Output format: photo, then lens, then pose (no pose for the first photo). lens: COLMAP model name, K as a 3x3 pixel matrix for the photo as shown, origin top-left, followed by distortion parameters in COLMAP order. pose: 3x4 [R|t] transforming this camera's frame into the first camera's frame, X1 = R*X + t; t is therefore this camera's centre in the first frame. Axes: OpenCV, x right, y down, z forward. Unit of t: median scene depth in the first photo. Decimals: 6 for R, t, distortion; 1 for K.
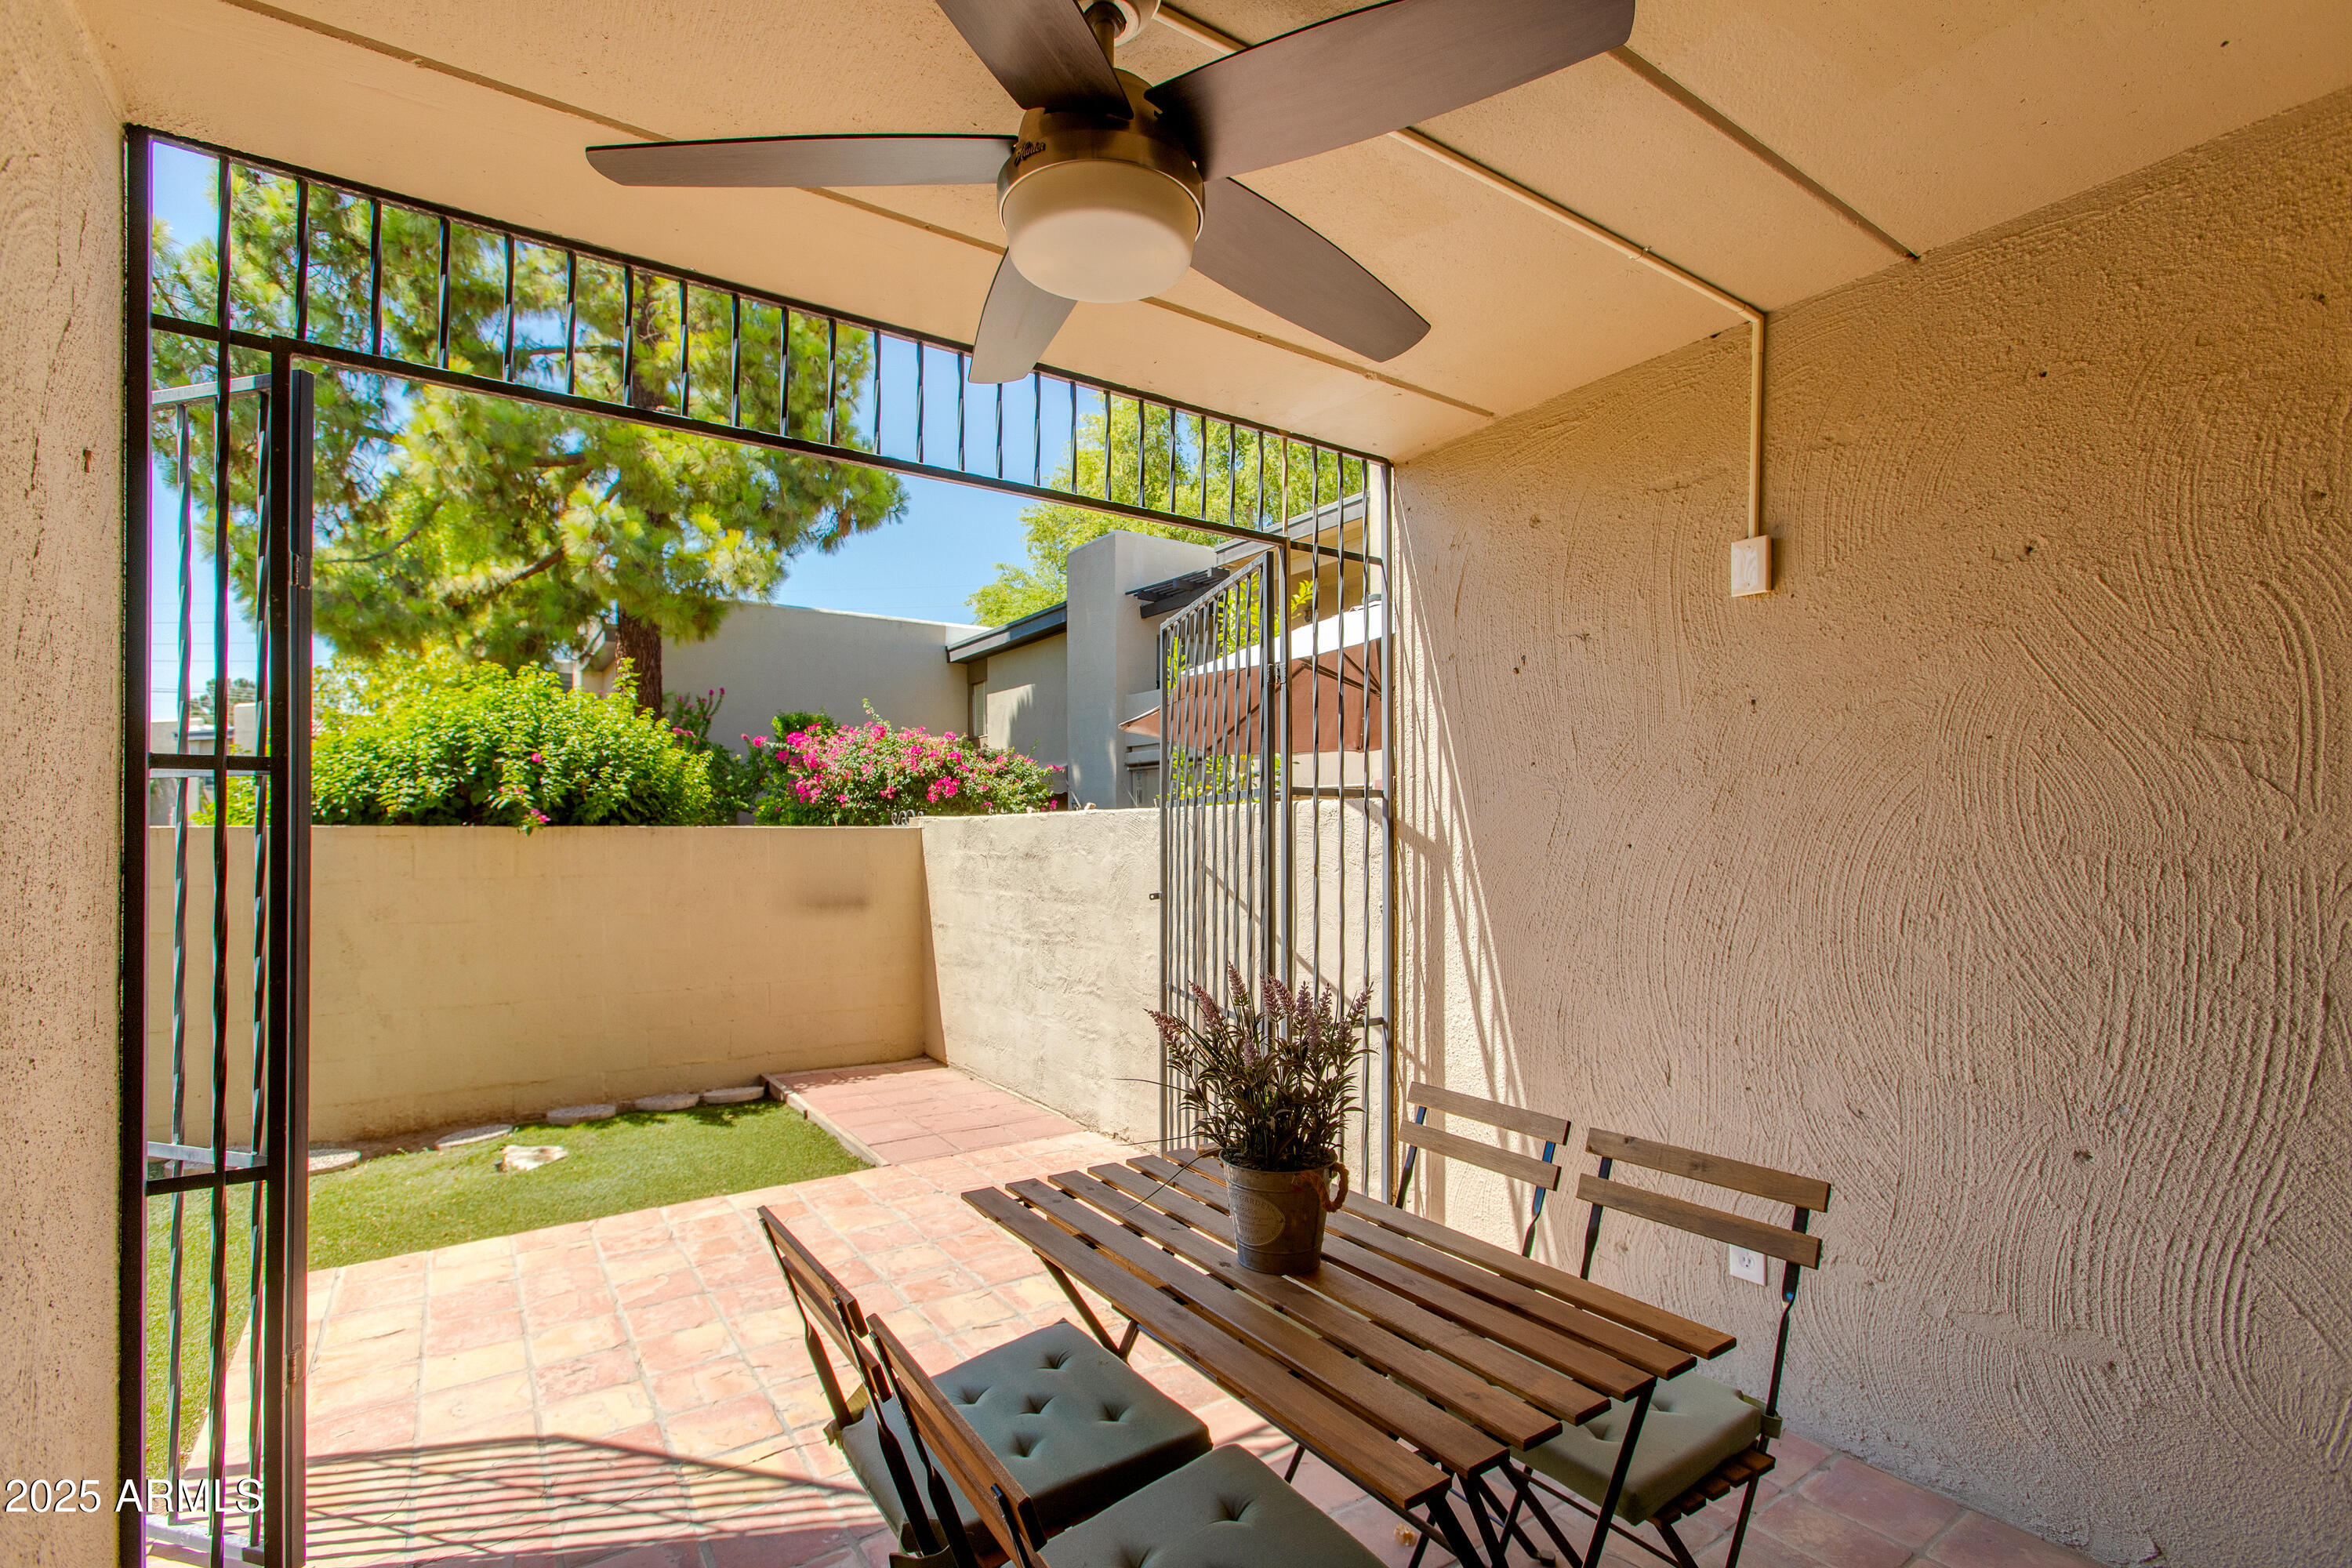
lens RADIAL K [[1068.5, 0, 1164.0], [0, 1068.5, 839.1], [0, 0, 1]] dist [-0.005339, 0.007362]
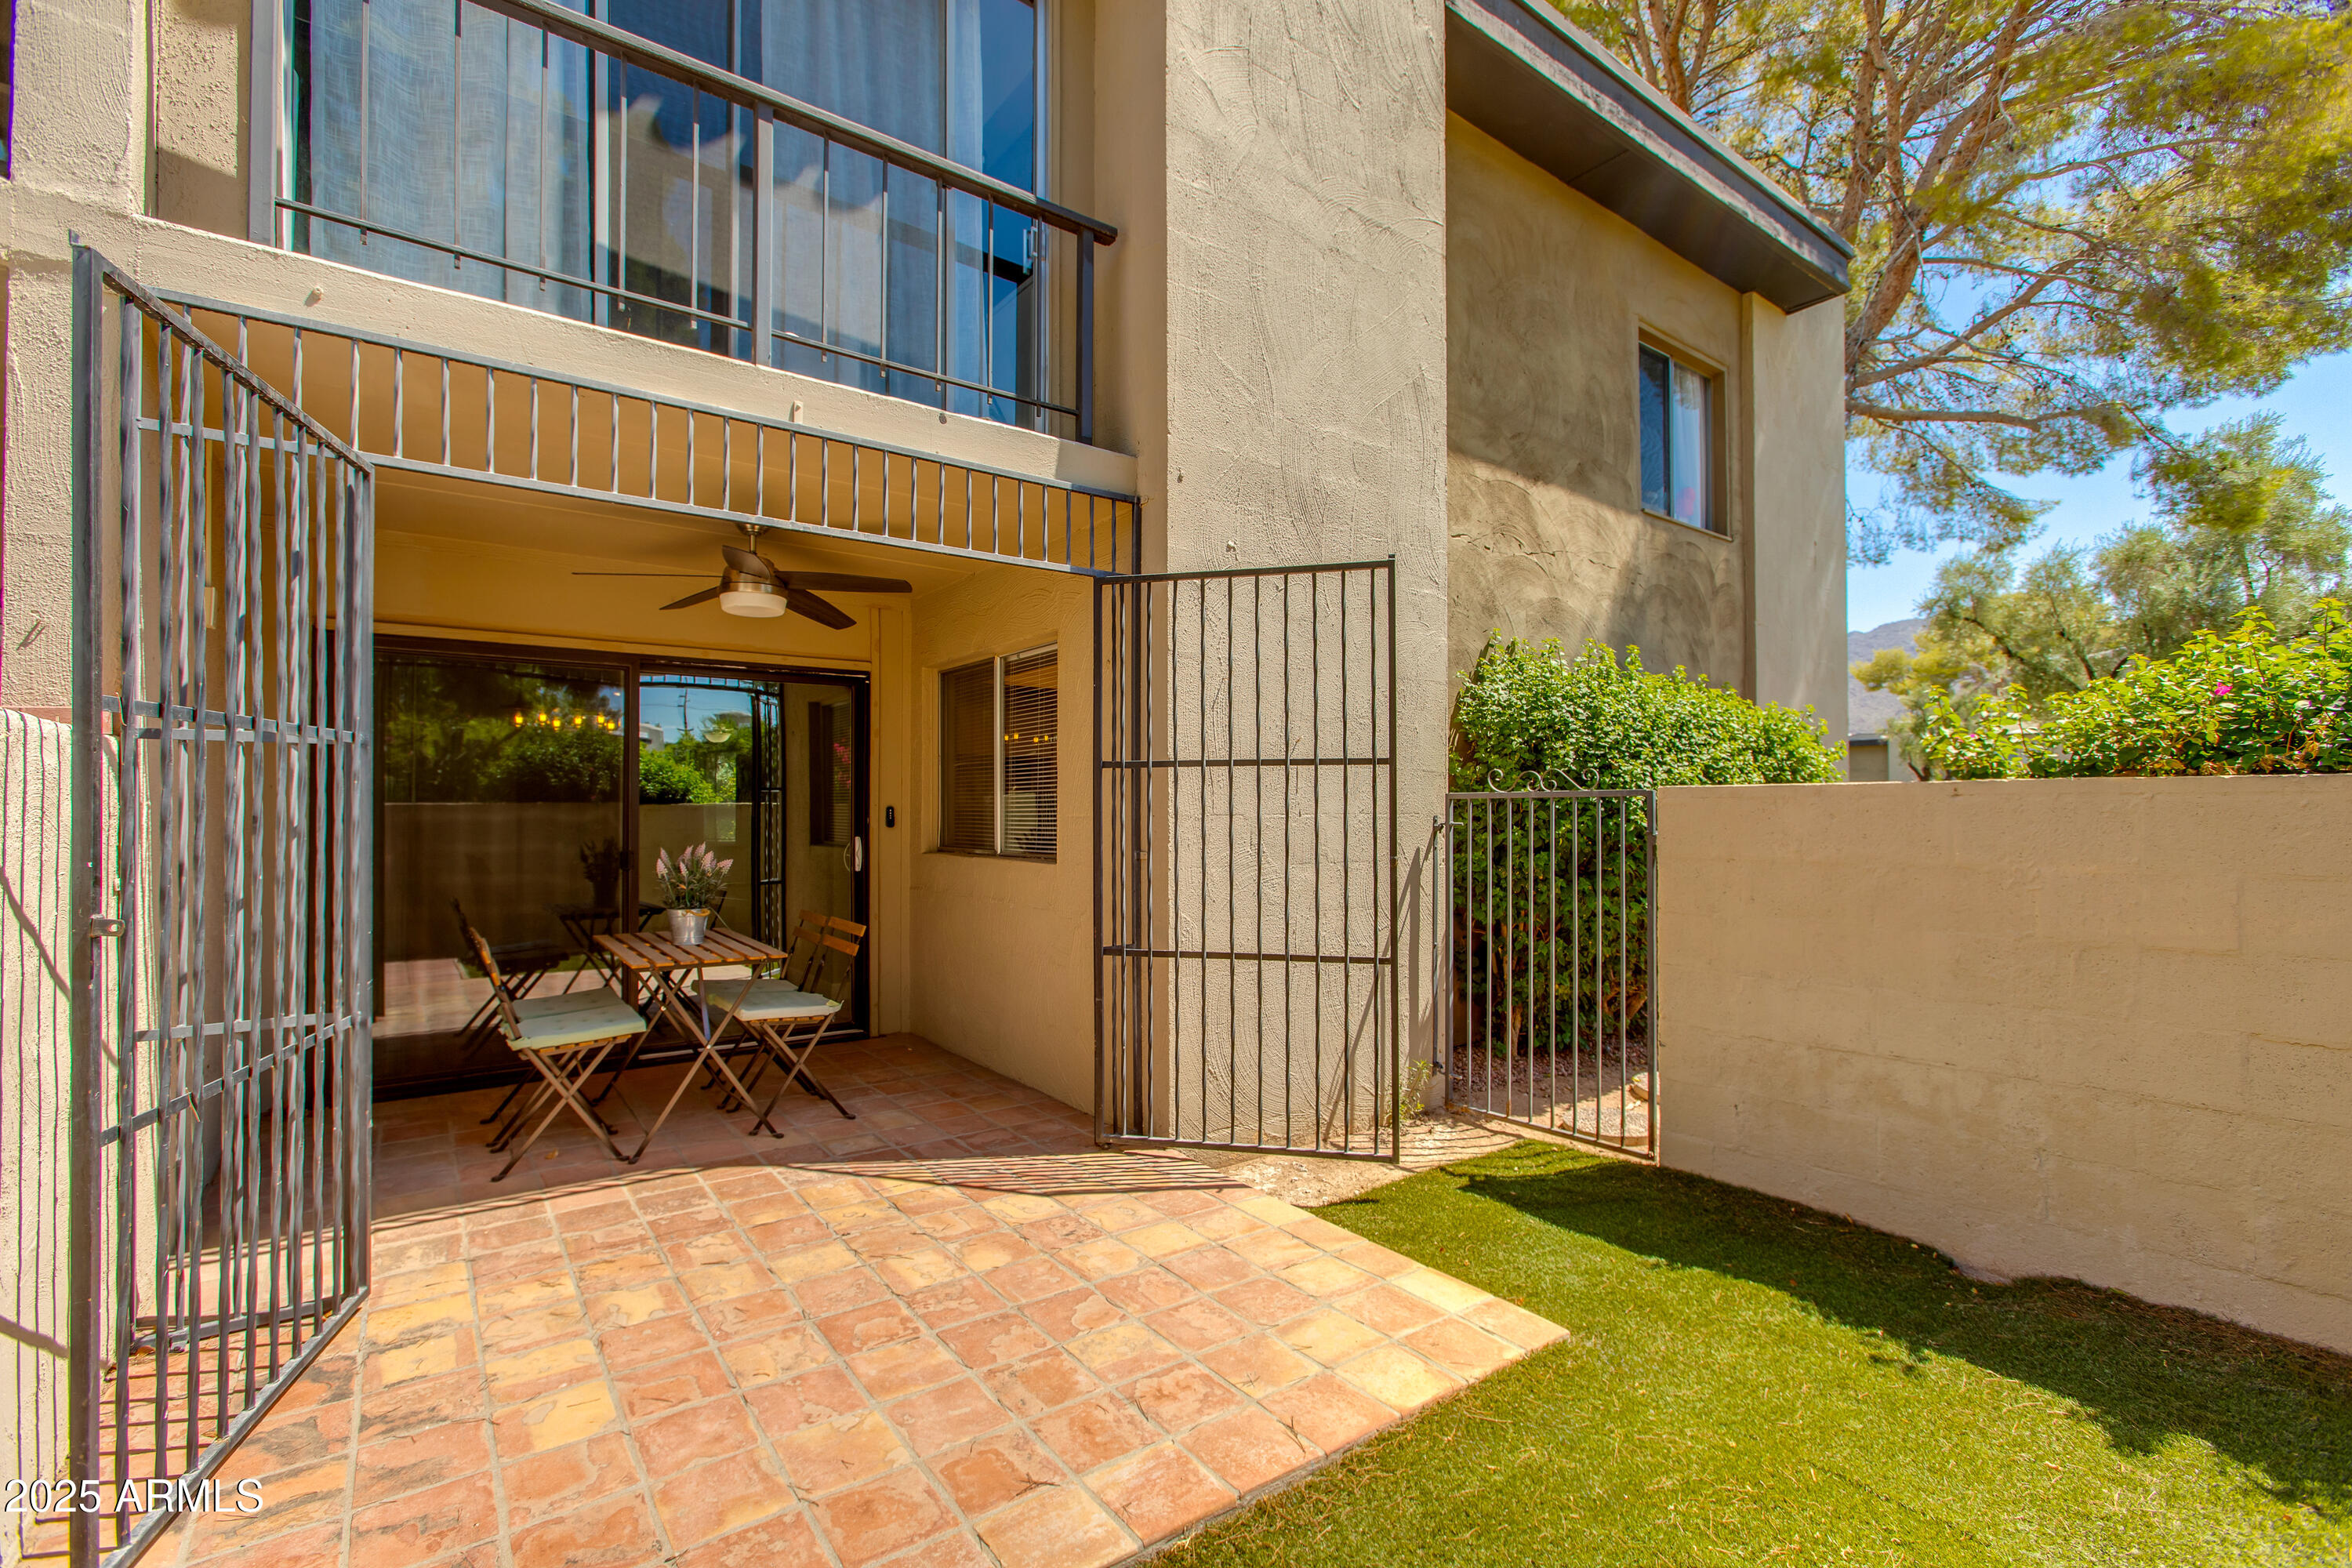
lens RADIAL K [[1068.5, 0, 1169.8], [0, 1068.5, 803.4], [0, 0, 1]] dist [-0.005339, 0.007362]
pose [[-0.999068, -0.004437, -0.042924, -0.252922], [-0.003913, 0.999917, -0.012286, 0.009130], [0.042975, -0.012107, -0.999003, 0.925291]]
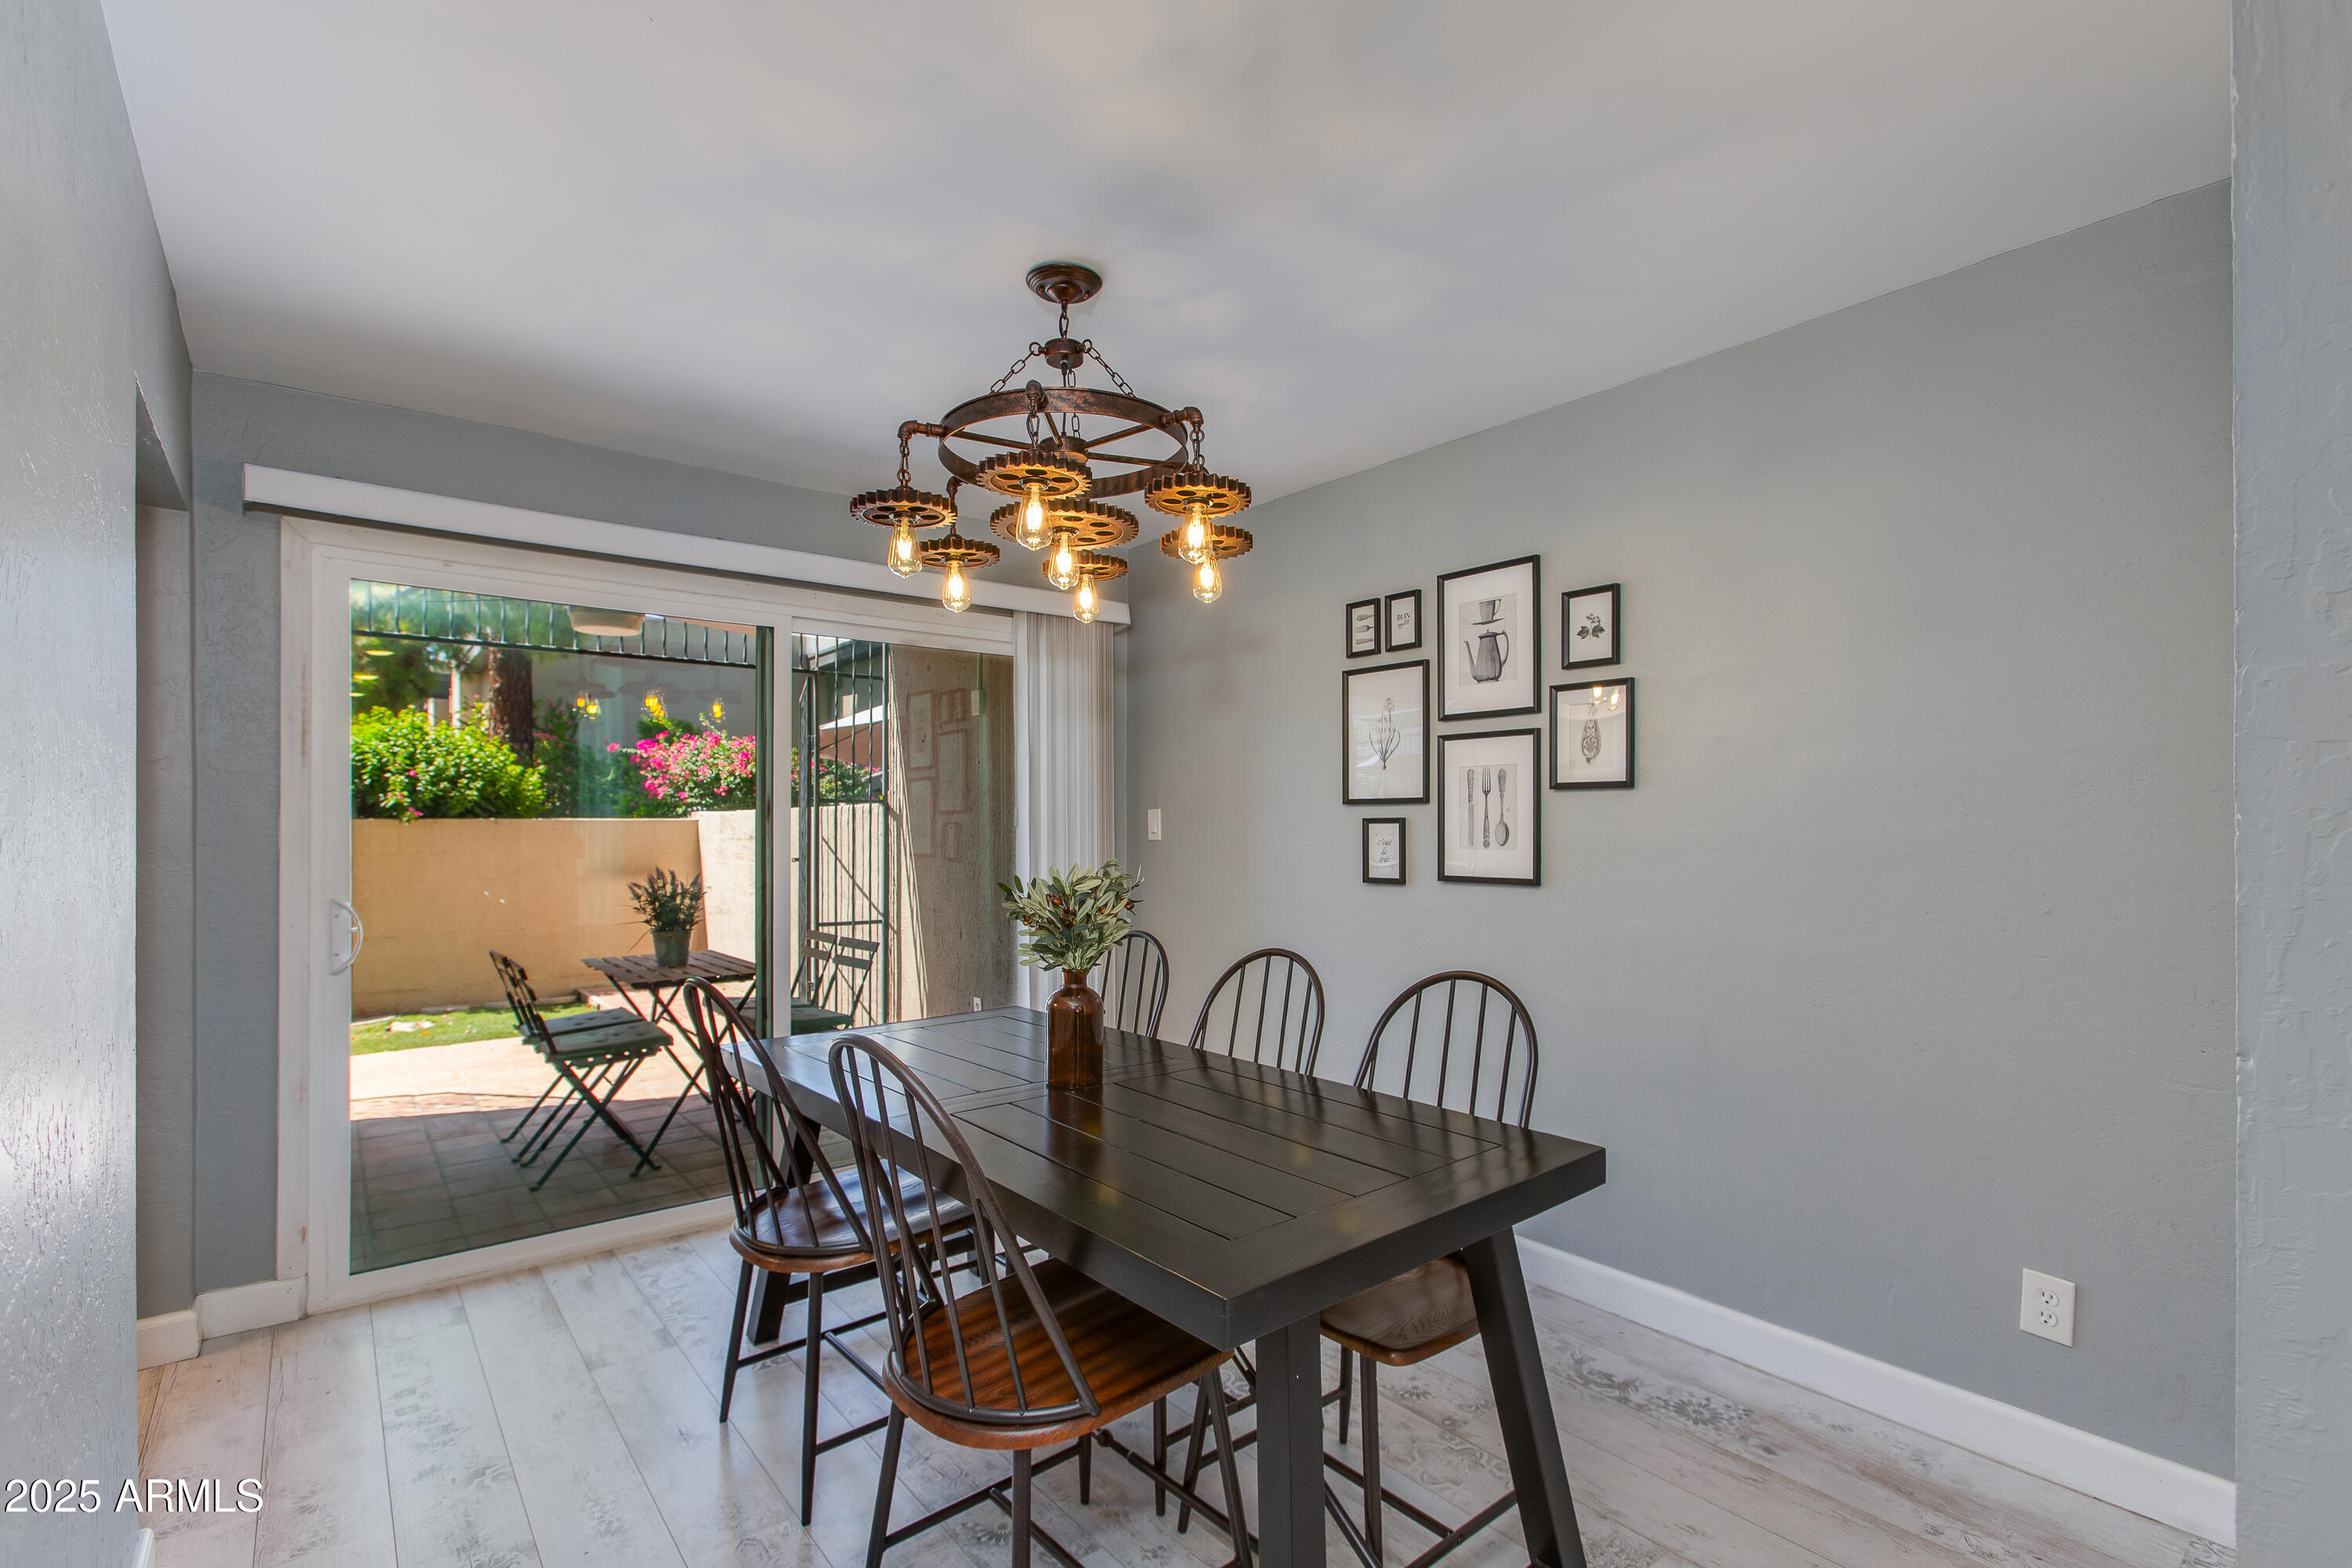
lens RADIAL K [[1077.6, 0, 1190.5], [0, 1077.6, 827.7], [0, 0, 1]] dist [-0.004934, -0.000301]
pose [[0.995671, -0.002450, 0.092919, 0.307875], [0.002709, 0.999993, -0.002664, 0.006616], [-0.092912, 0.002905, 0.995670, -0.517999]]
